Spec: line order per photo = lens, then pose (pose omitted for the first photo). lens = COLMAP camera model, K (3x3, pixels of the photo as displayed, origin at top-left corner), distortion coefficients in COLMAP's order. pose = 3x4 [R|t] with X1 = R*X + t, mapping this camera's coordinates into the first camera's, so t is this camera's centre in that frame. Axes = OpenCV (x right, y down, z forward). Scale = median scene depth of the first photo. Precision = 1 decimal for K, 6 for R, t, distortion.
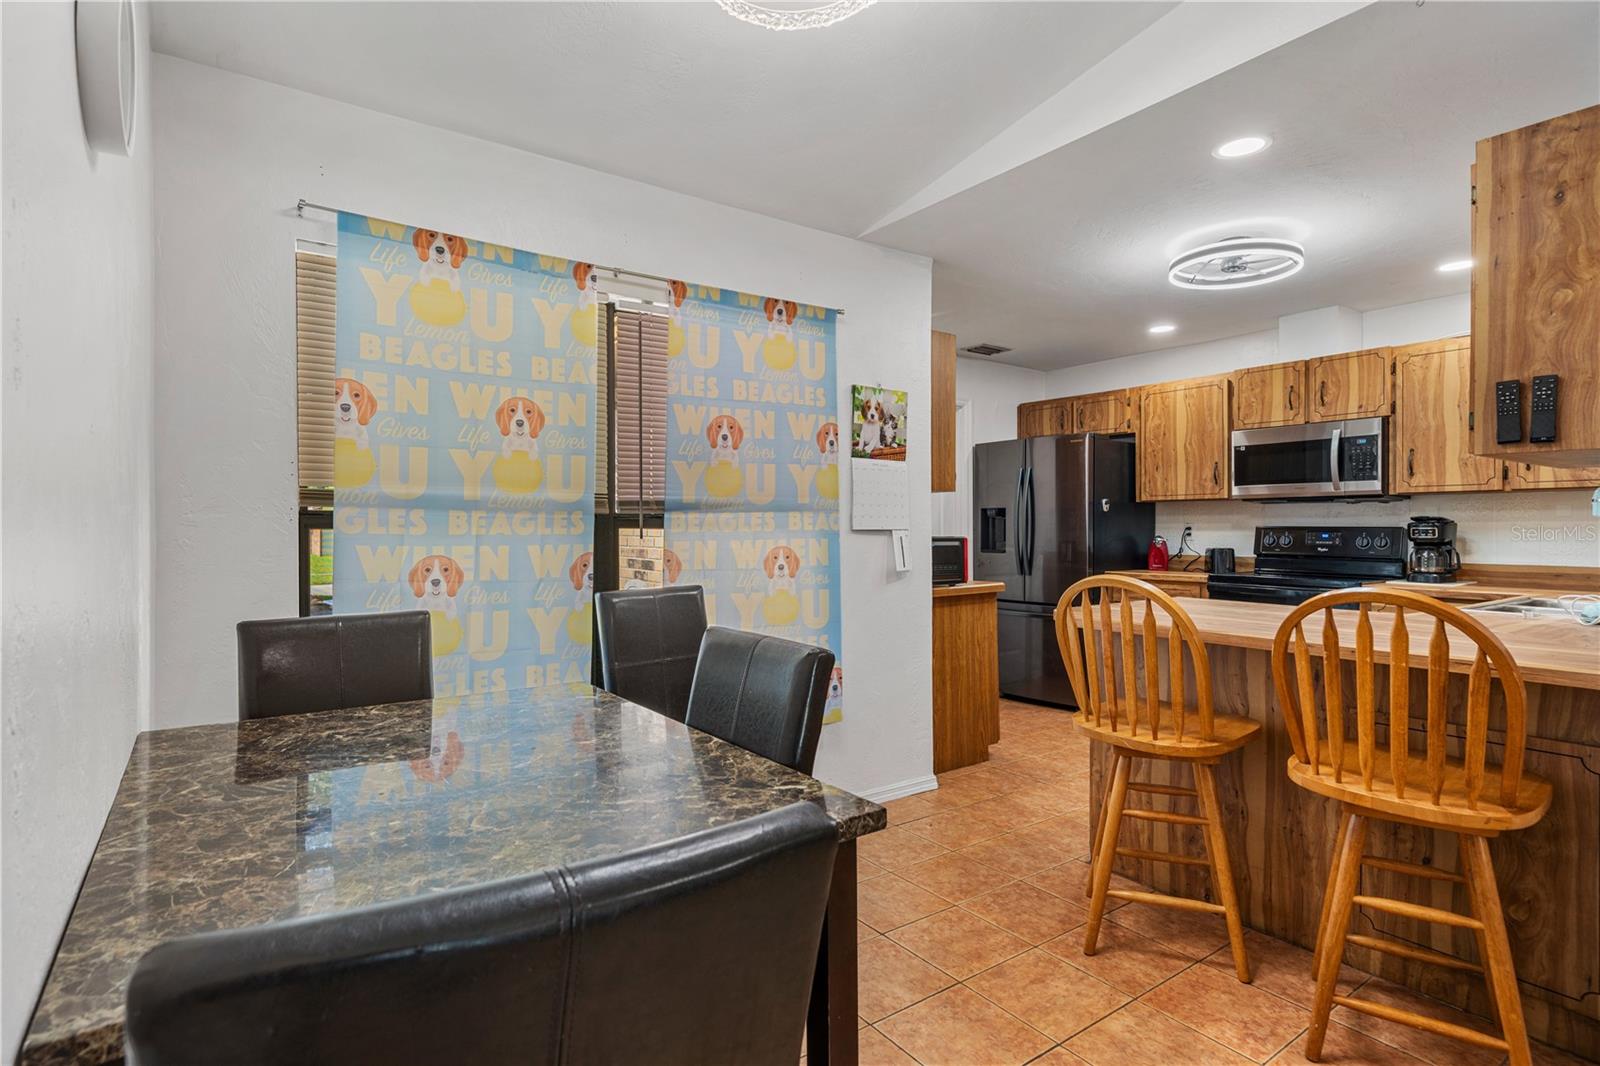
lens RADIAL K [[807.8, 0, 803.3], [0, 807.8, 534.7], [0, 0, 1]] dist [0.000637, 0.000550]
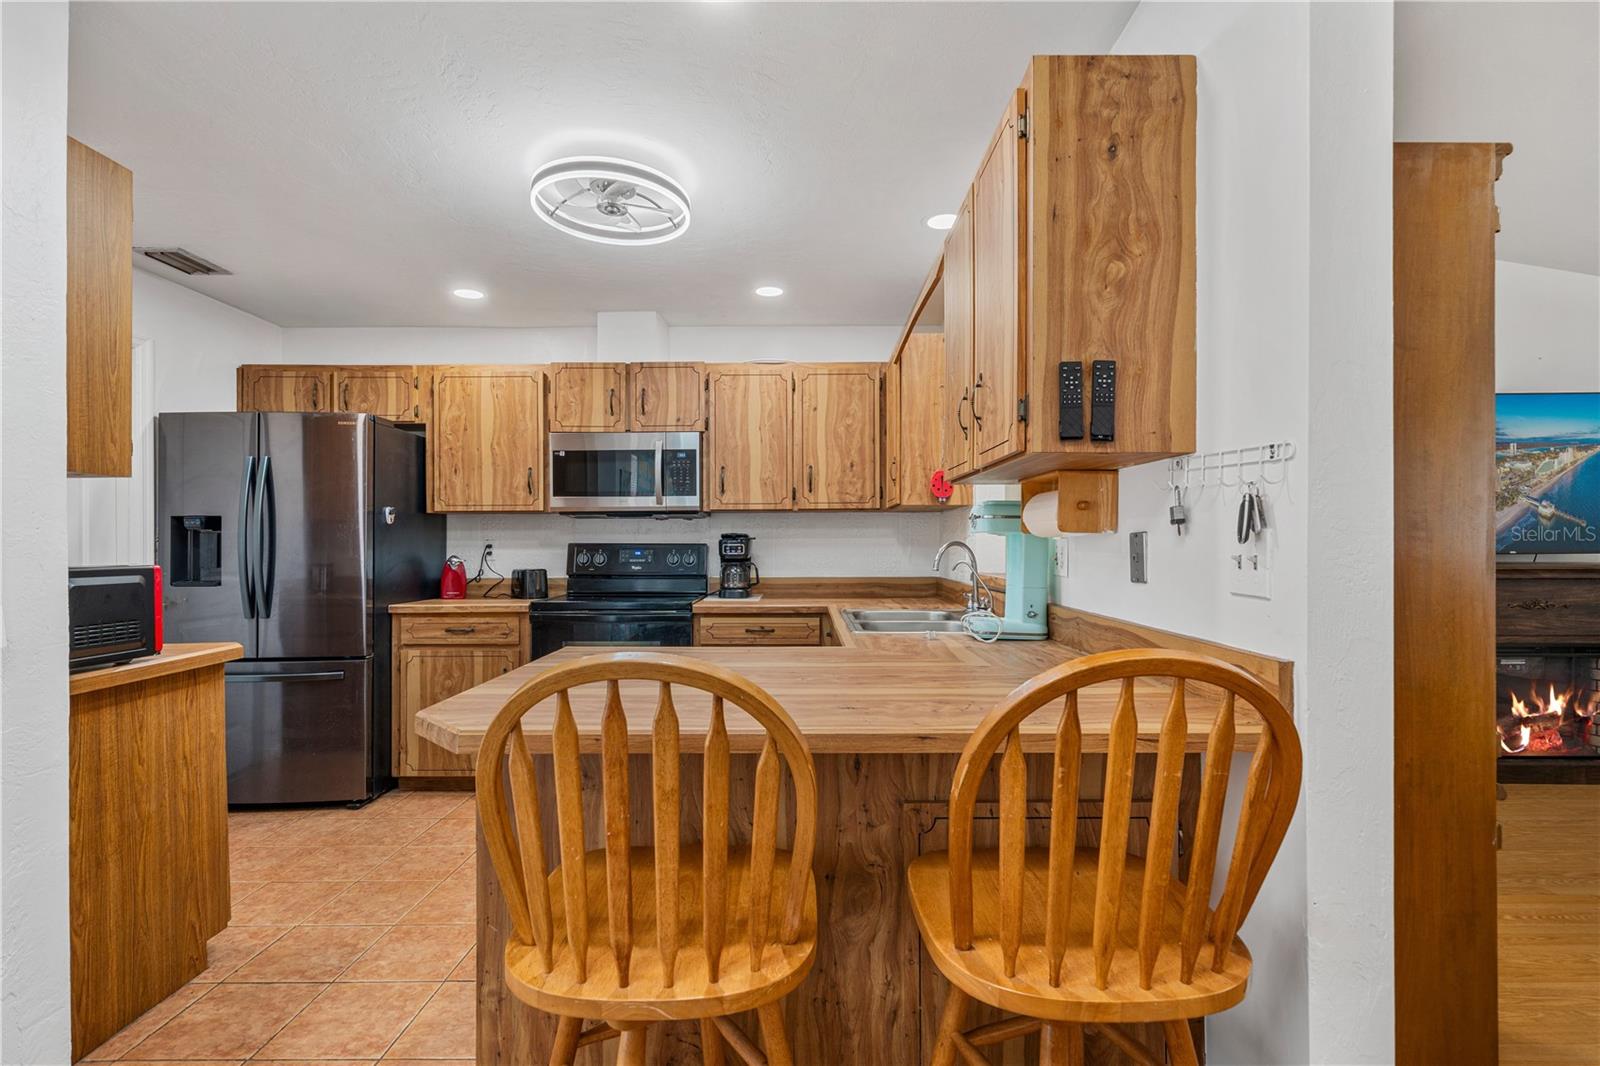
lens RADIAL K [[751.7, 0, 804.7], [0, 751.7, 537.6], [0, 0, 1]] dist [0.000975, 0.000963]
pose [[0.588522, 0.003399, 0.808474, 0.051974], [0.011127, 0.999862, -0.012304, -0.004305], [-0.808405, 0.016237, 0.588403, 0.360041]]
